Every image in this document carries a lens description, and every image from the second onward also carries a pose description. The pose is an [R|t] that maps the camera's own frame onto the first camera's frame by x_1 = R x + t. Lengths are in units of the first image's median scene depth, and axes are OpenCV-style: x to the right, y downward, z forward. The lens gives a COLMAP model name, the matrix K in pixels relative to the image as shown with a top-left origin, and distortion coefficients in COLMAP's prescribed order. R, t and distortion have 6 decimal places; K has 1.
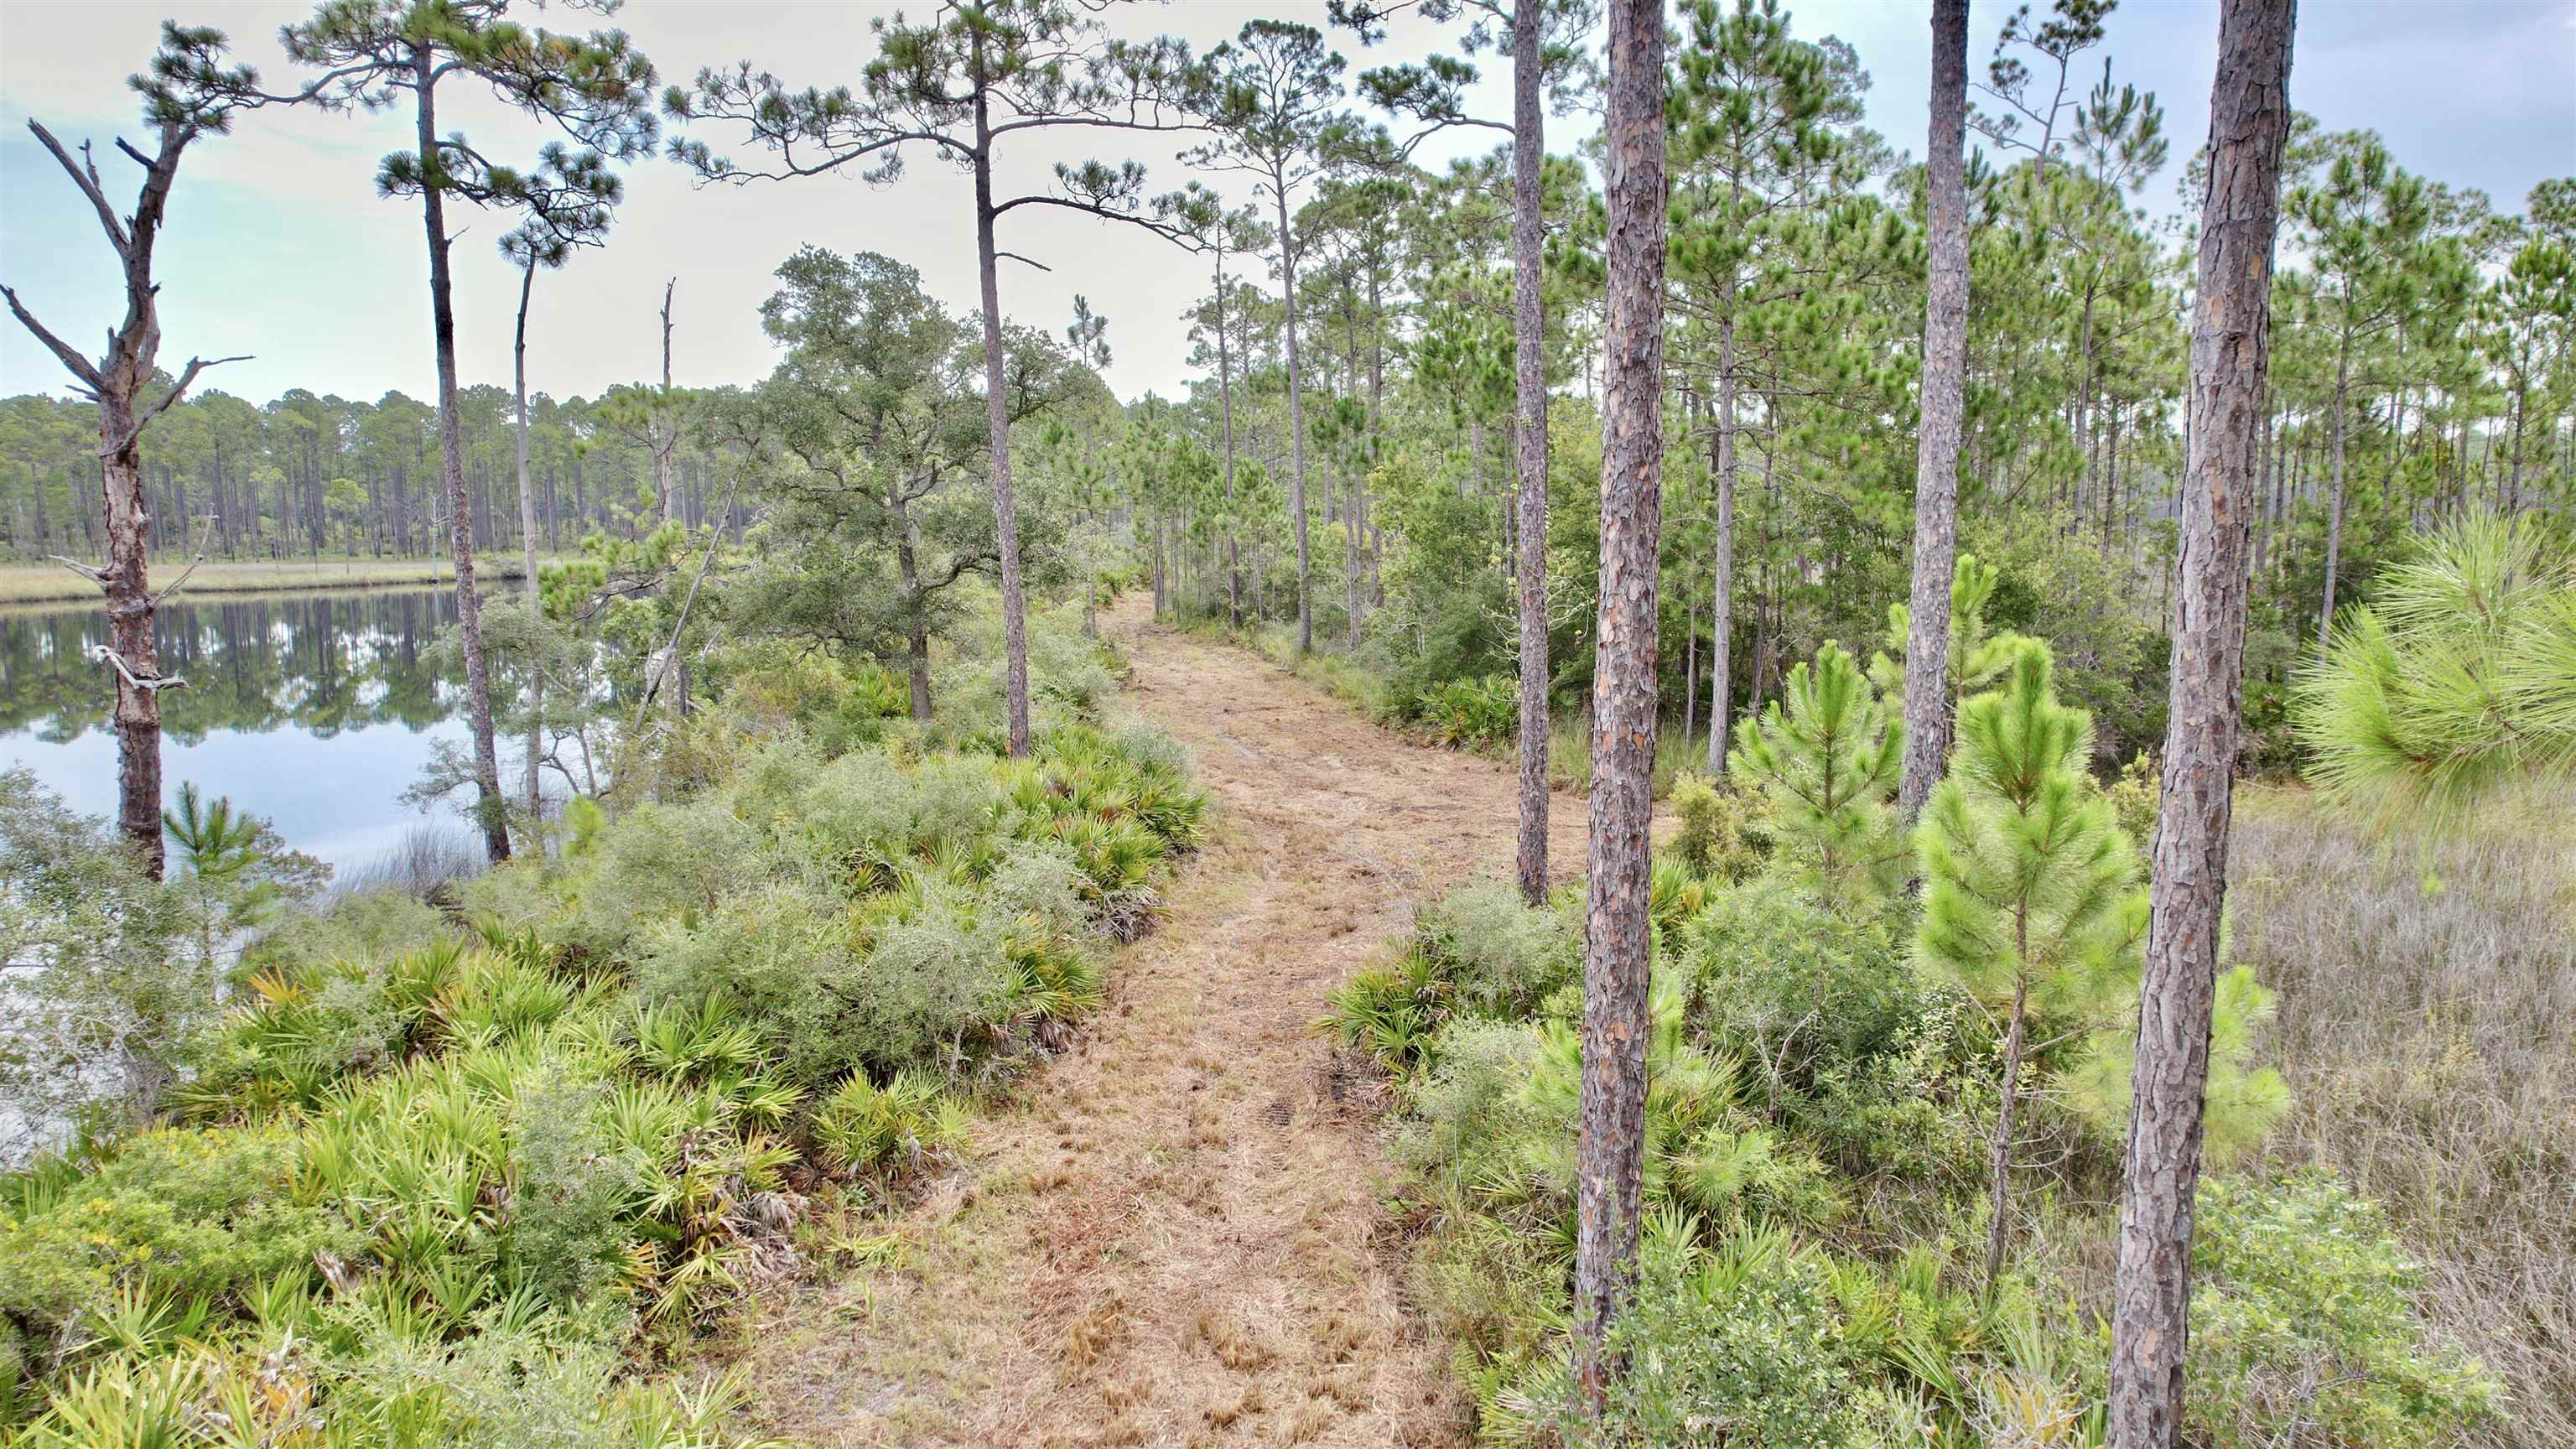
lens RADIAL K [[1726.4, 0, 1292.0], [0, 1726.4, 726.0], [0, 0, 1]] dist [-0.066989, 0.077052]
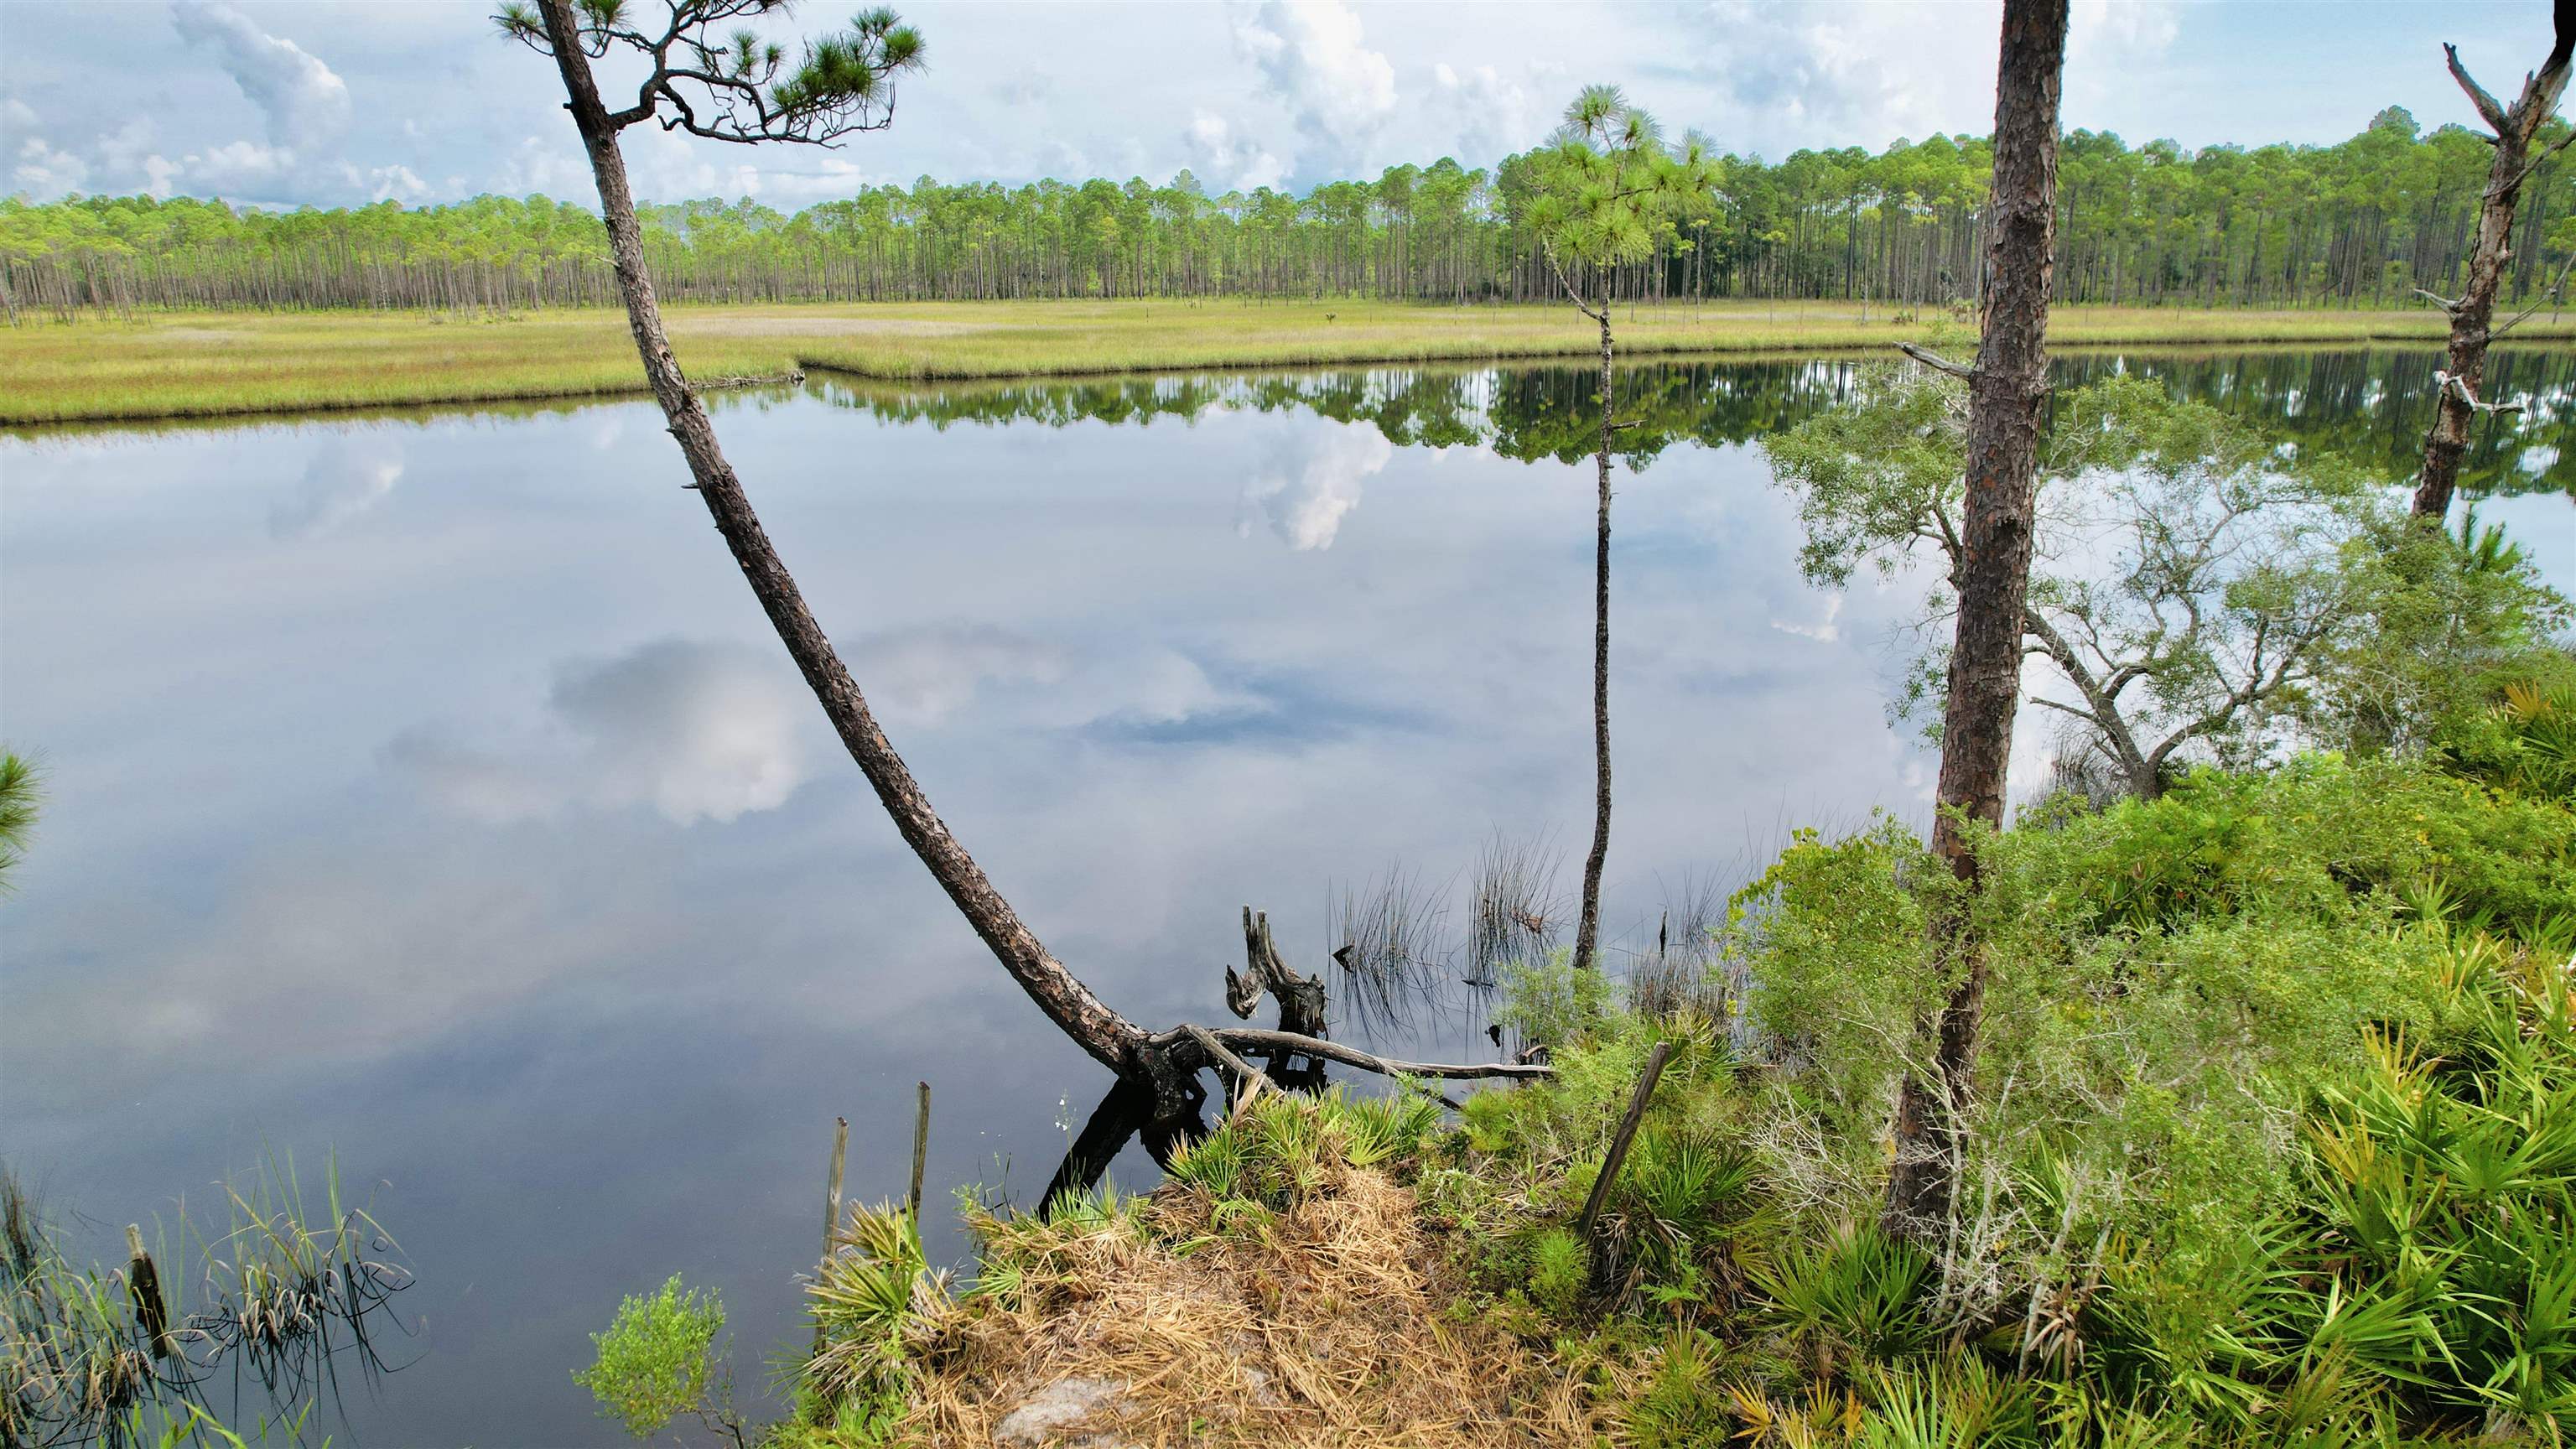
lens RADIAL K [[1726.4, 0, 1278.2], [0, 1726.4, 742.6], [0, 0, 1]] dist [-0.066989, 0.077052]
pose [[0.432103, 0.243093, -0.868443, 0.009352], [-0.108226, 0.970003, 0.217673, 0.027676], [0.895307, -0.000069, 0.445450, -0.184705]]
